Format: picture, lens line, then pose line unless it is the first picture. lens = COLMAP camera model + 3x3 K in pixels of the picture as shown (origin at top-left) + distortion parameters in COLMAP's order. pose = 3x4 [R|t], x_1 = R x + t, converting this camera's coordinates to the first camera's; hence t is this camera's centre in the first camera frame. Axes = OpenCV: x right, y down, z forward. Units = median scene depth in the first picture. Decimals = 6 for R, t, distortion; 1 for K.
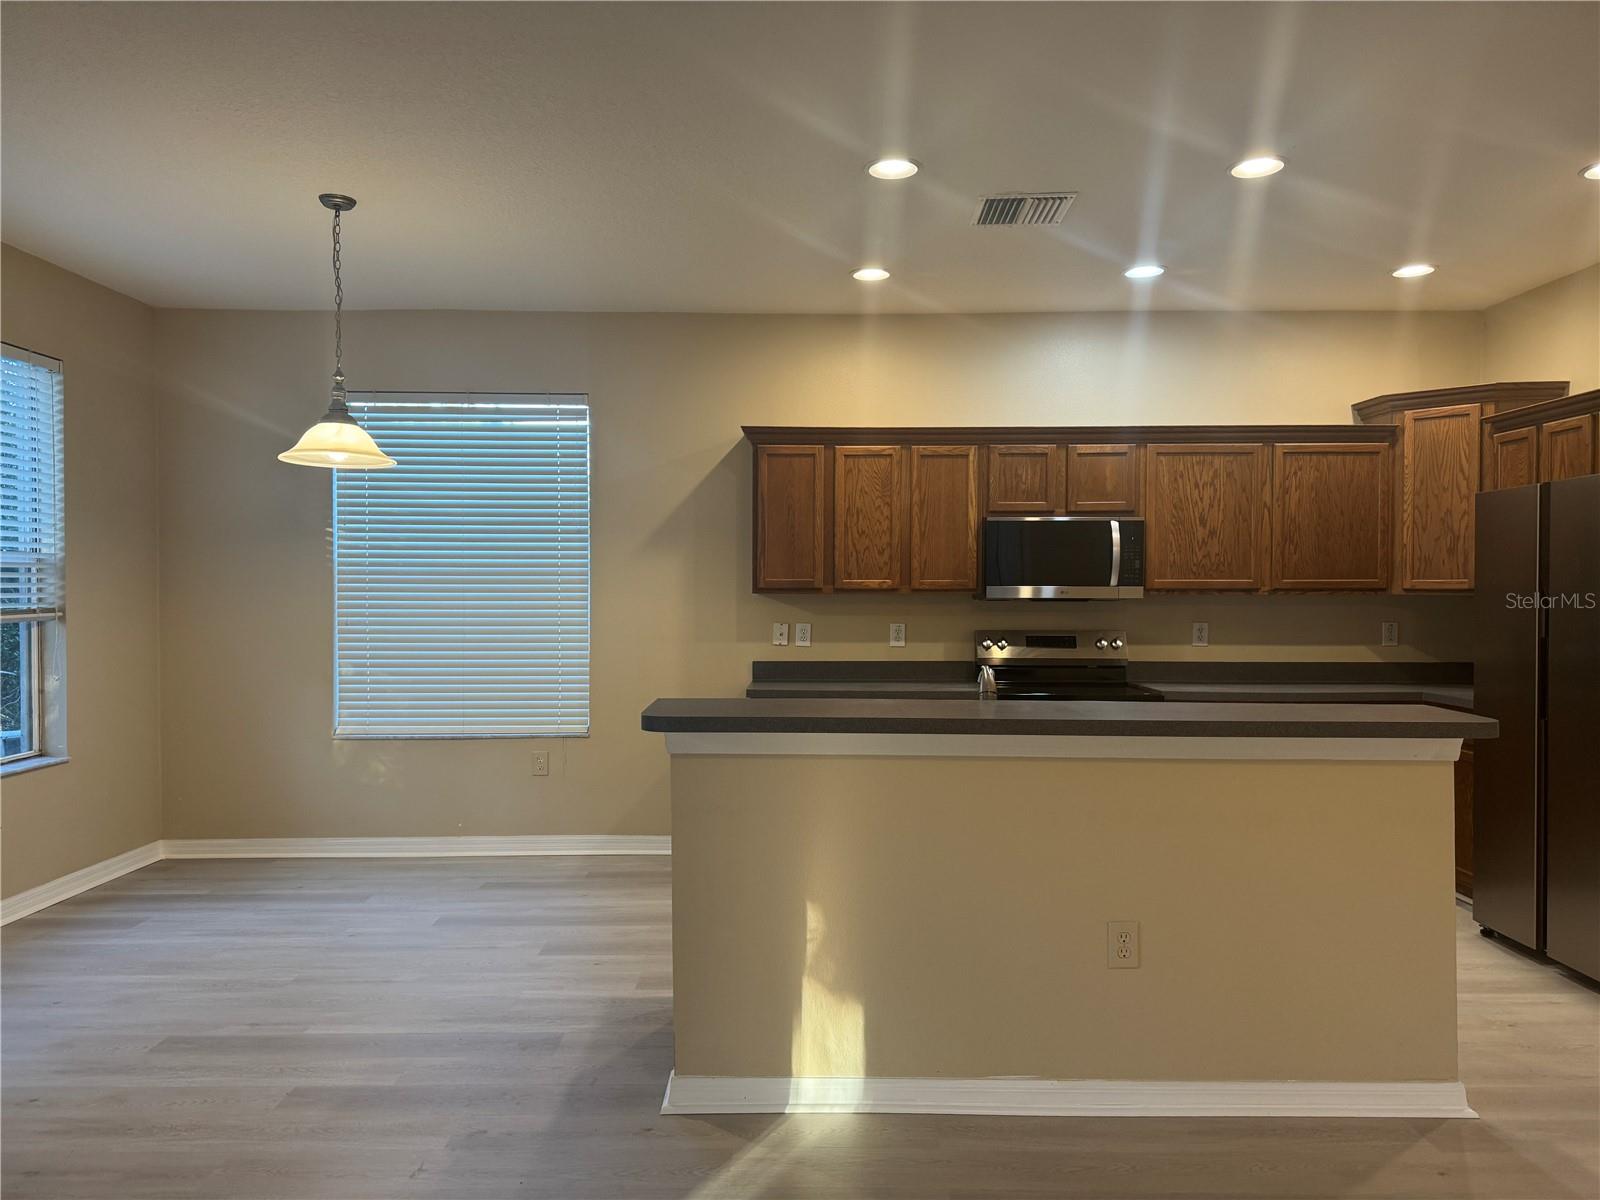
lens RADIAL K [[1121.4, 0, 793.4], [0, 1121.4, 603.9], [0, 0, 1]] dist [0.097315, -0.121563]
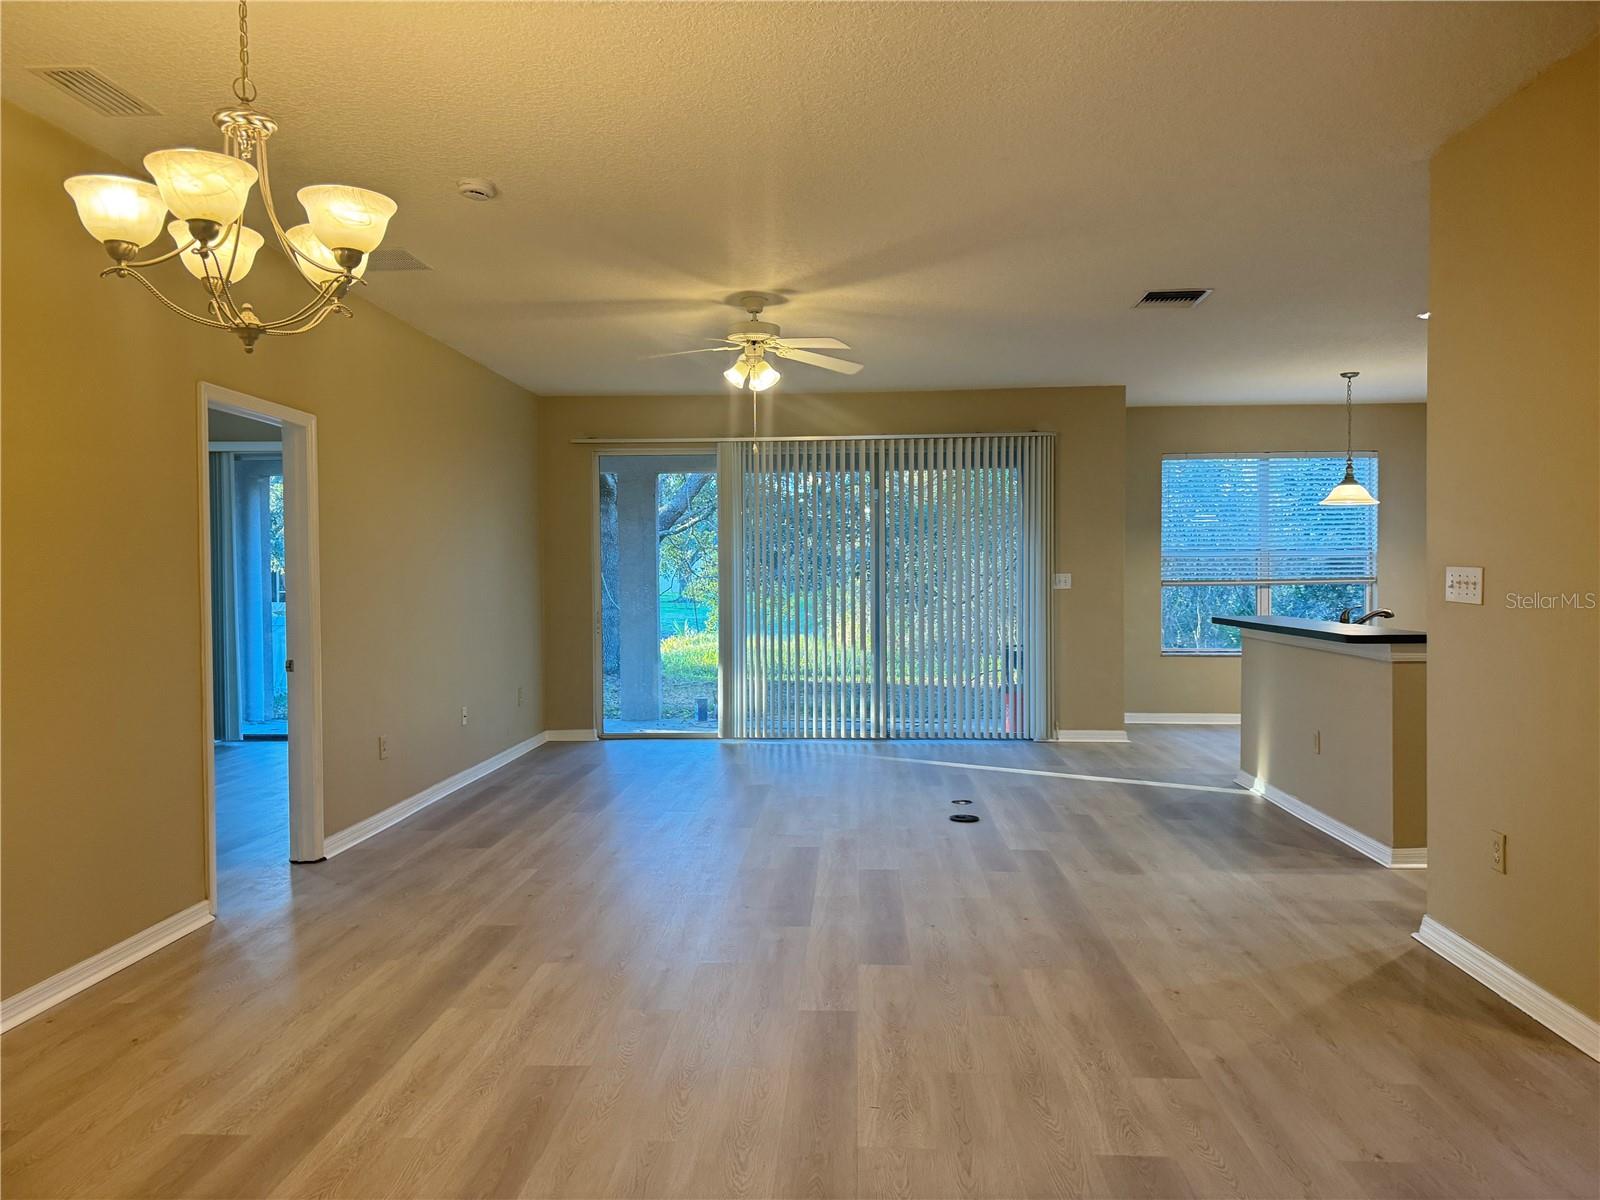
lens RADIAL K [[1114.8, 0, 800.0], [0, 1114.8, 600.0], [0, 0, 1]] dist [0.089670, -0.118198]
pose [[-0.052469, 0.019831, -0.998426, 1.280808], [-0.006803, 0.999773, 0.020215, 0.009185], [0.998599, 0.007853, -0.052322, 0.108297]]
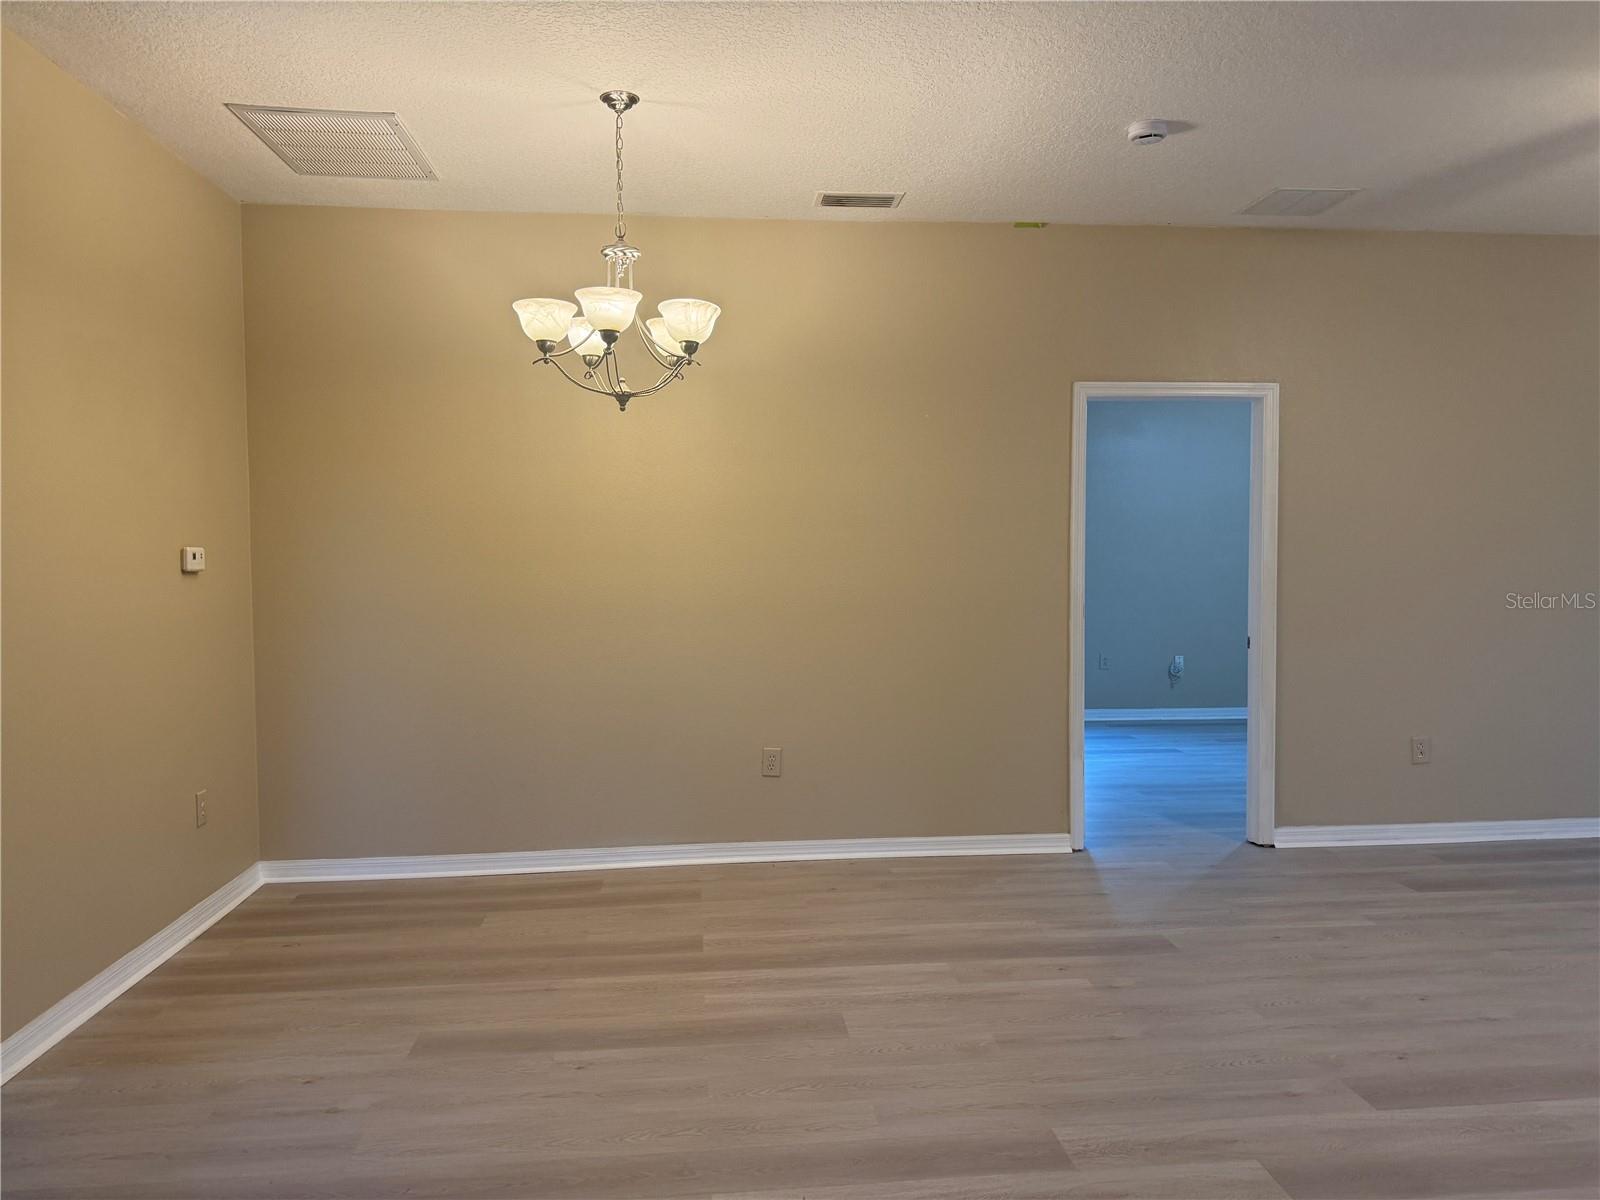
lens RADIAL K [[1128.8, 0, 800.0], [0, 1128.8, 600.0], [0, 0, 1]] dist [0.055889, -0.068536]
pose [[-0.995238, 0.008767, -0.097081, 0.806772], [0.003051, 0.998261, 0.058876, -0.005791], [0.097428, 0.058300, -0.993534, 0.543610]]
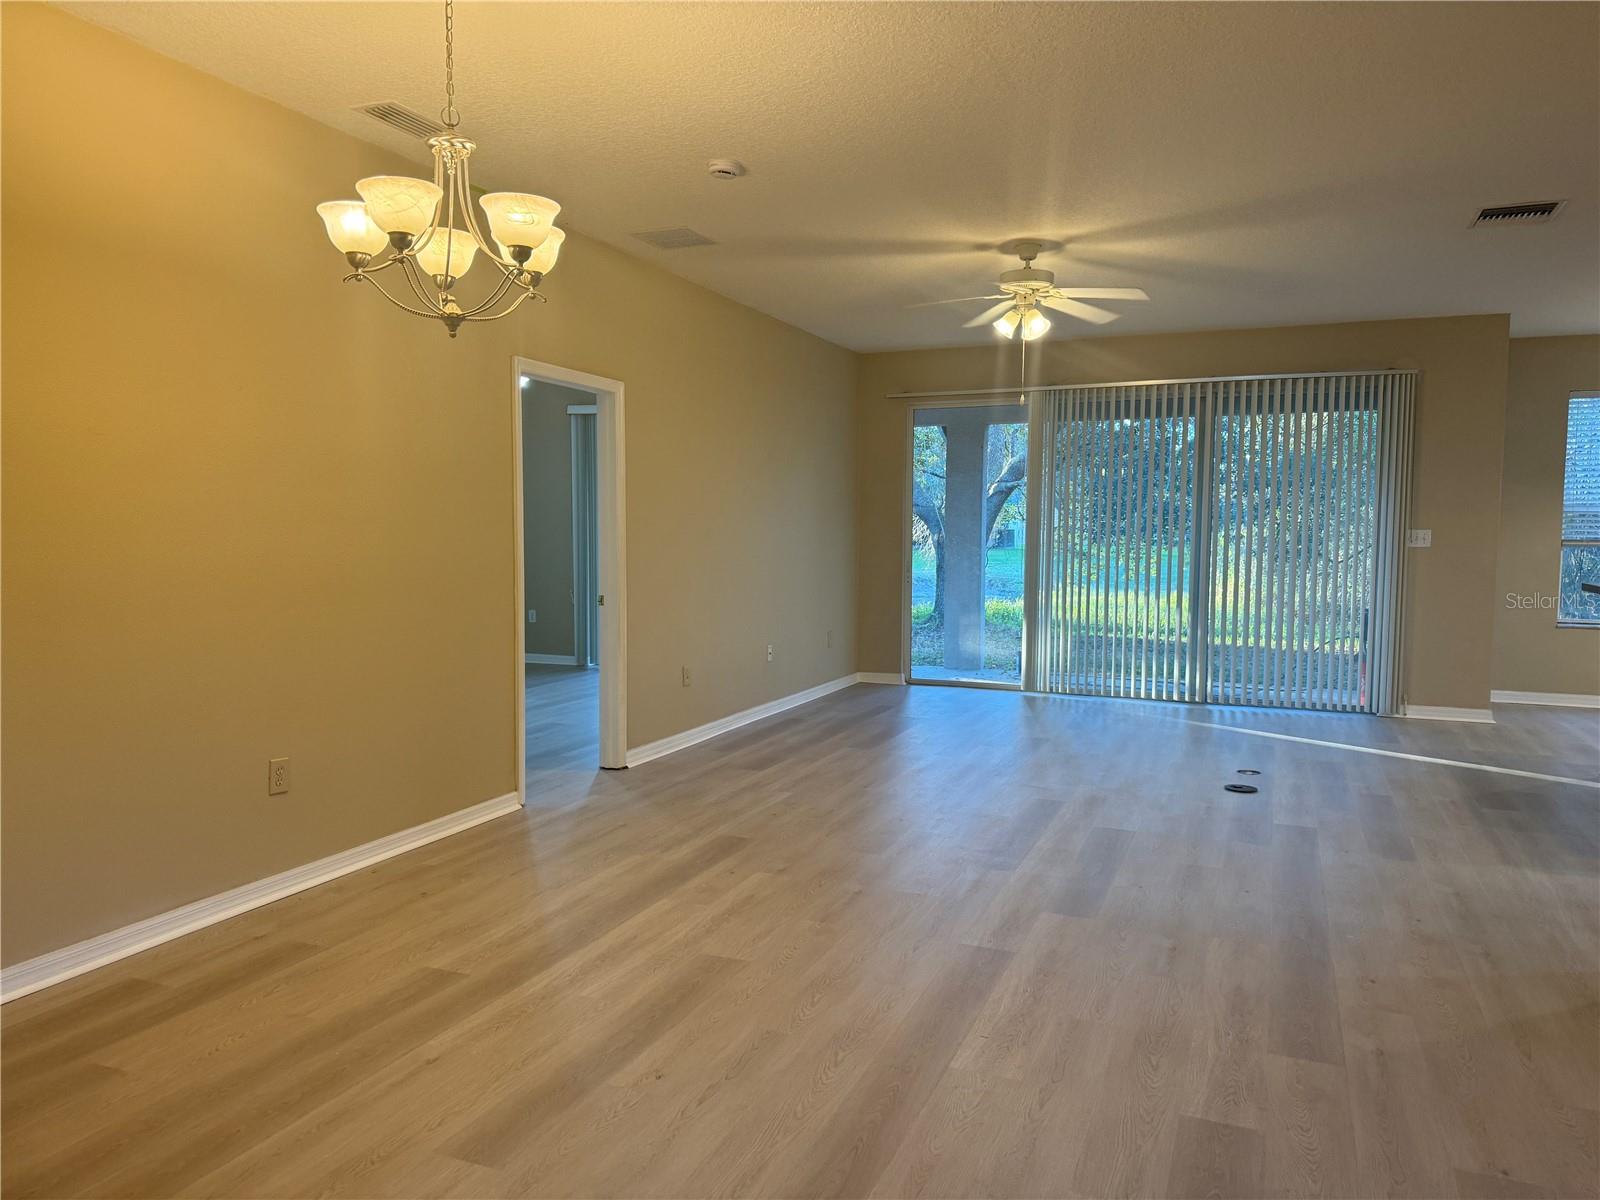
lens RADIAL K [[1118.4, 0, 805.6], [0, 1118.4, 597.3], [0, 0, 1]] dist [0.111597, -0.177194]
pose [[-0.383226, 0.053037, -0.922131, 1.289515], [-0.020284, 0.997626, 0.065809, 0.007879], [0.923432, 0.043924, -0.381240, 0.236610]]
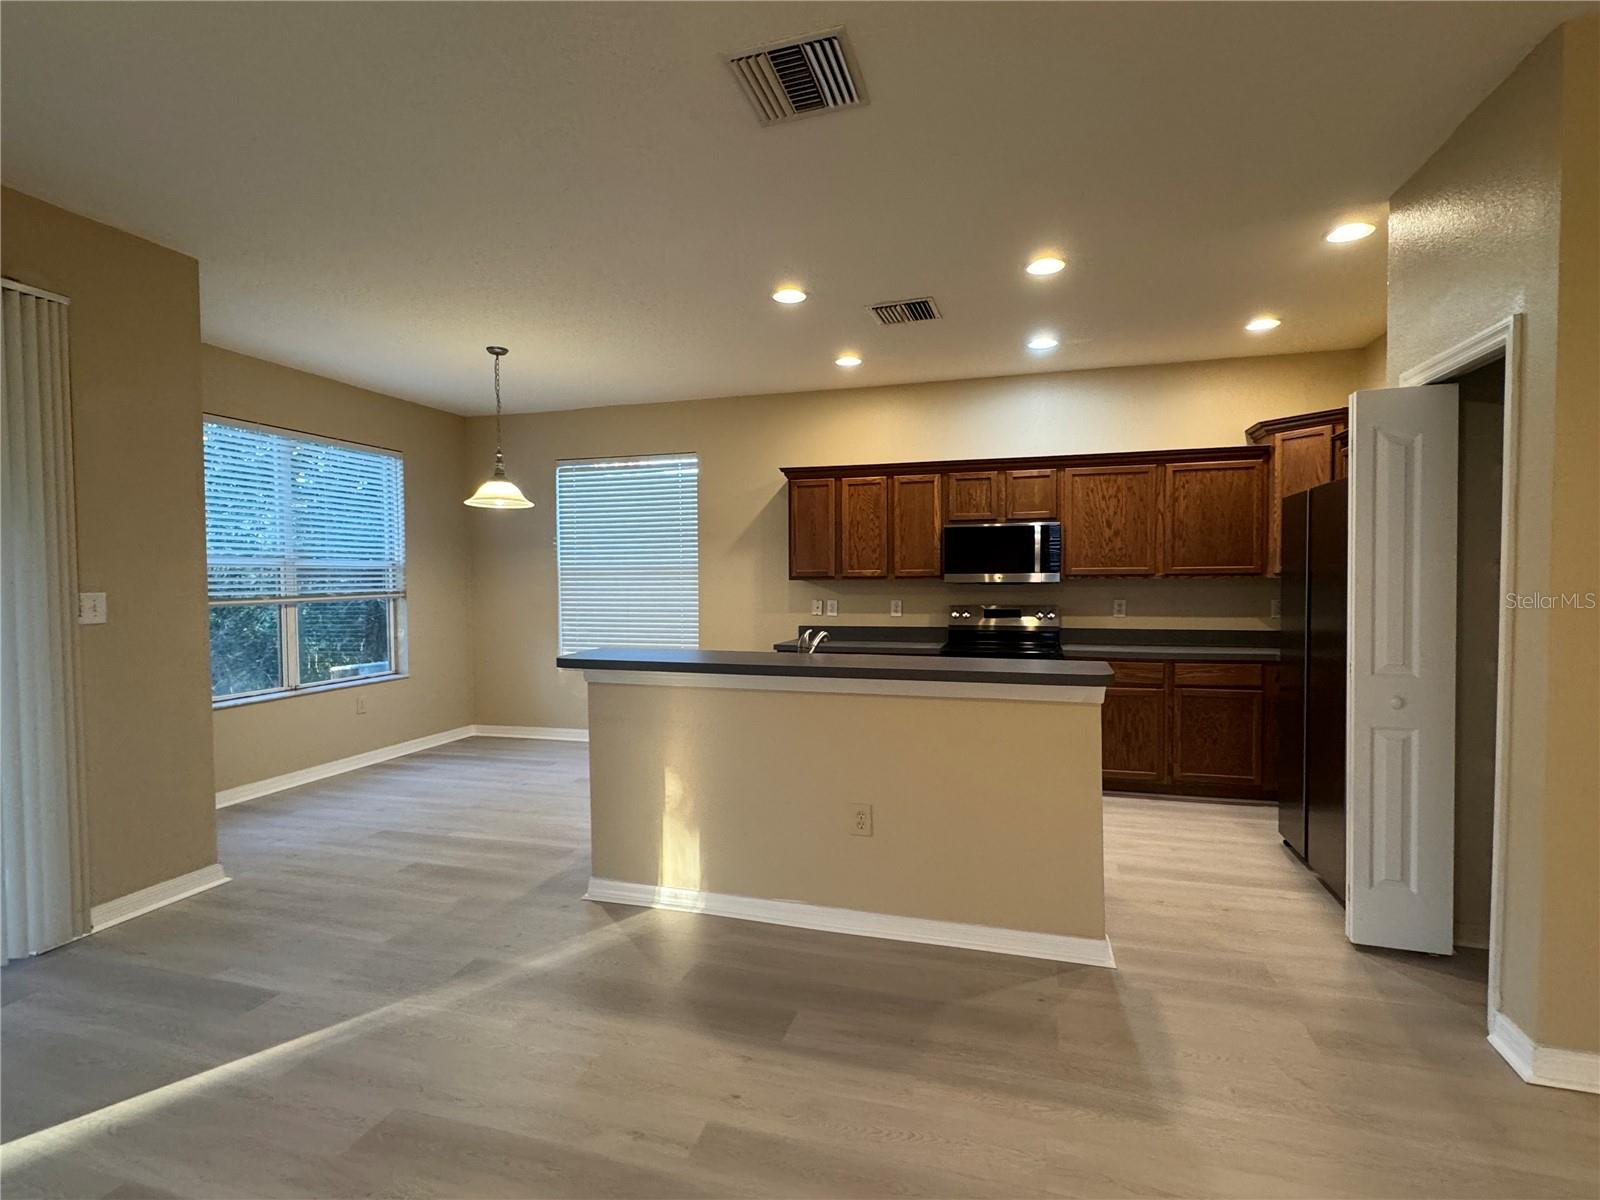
lens RADIAL K [[779.0, 0, 795.6], [0, 779.0, 602.4], [0, 0, 1]] dist [0.004672, 0.000359]
pose [[0.958537, 0.001652, -0.284964, 0.273449], [0.004400, 0.999778, 0.020595, -0.001235], [0.284935, -0.020995, 0.958317, 0.010090]]
